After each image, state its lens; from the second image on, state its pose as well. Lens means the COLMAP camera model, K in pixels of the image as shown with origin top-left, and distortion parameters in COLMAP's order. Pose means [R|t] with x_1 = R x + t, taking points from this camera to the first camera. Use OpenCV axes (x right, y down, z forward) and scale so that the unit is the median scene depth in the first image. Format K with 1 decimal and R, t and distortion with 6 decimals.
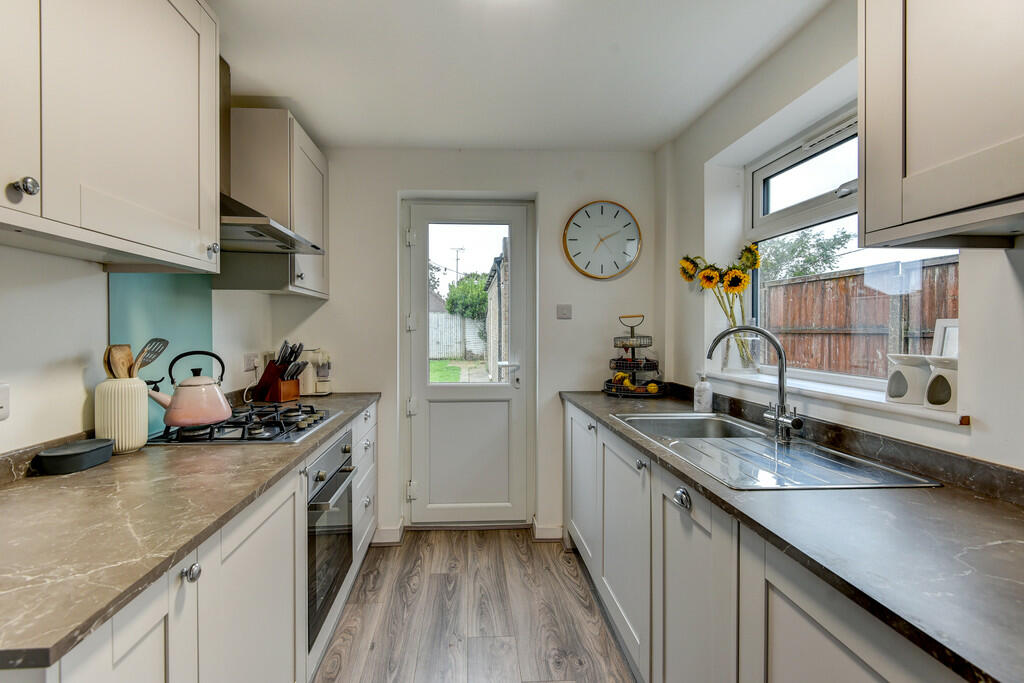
lens RADIAL K [[466.1, 0, 508.3], [0, 466.1, 335.8], [0, 0, 1]] dist [0.000059, -0.000792]
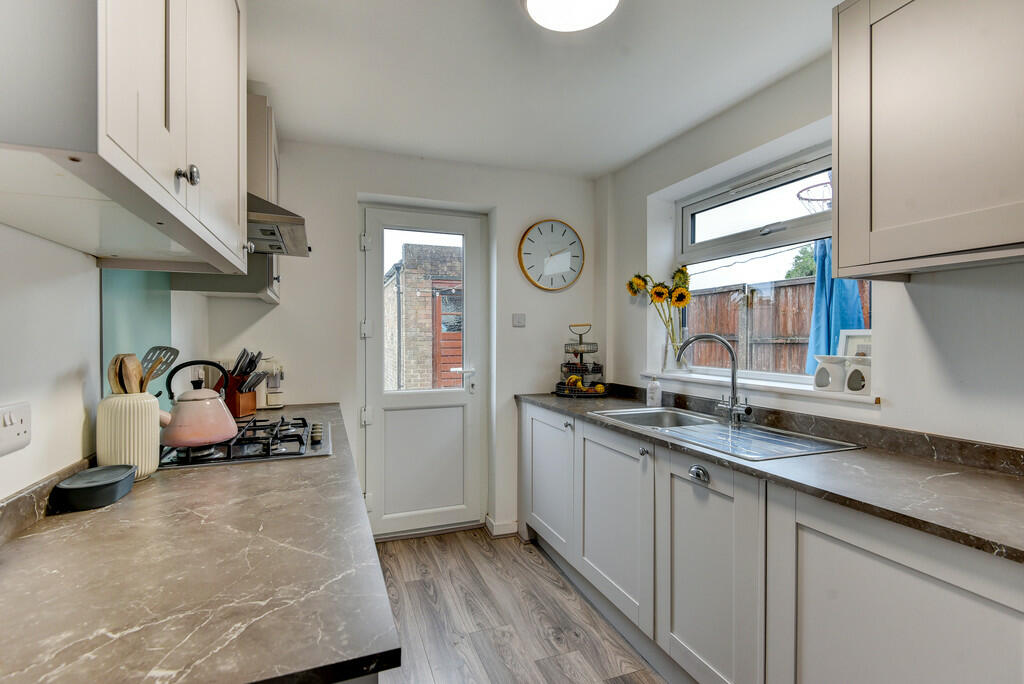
lens RADIAL K [[462.4, 0, 512.0], [0, 462.4, 342.0], [0, 0, 1]] dist [-0.000317, -0.000219]
pose [[0.953572, -0.001861, 0.301160, -0.273721], [0.002637, 0.999994, -0.002172, 0.000642], [-0.301154, 0.002866, 0.953571, -0.011496]]
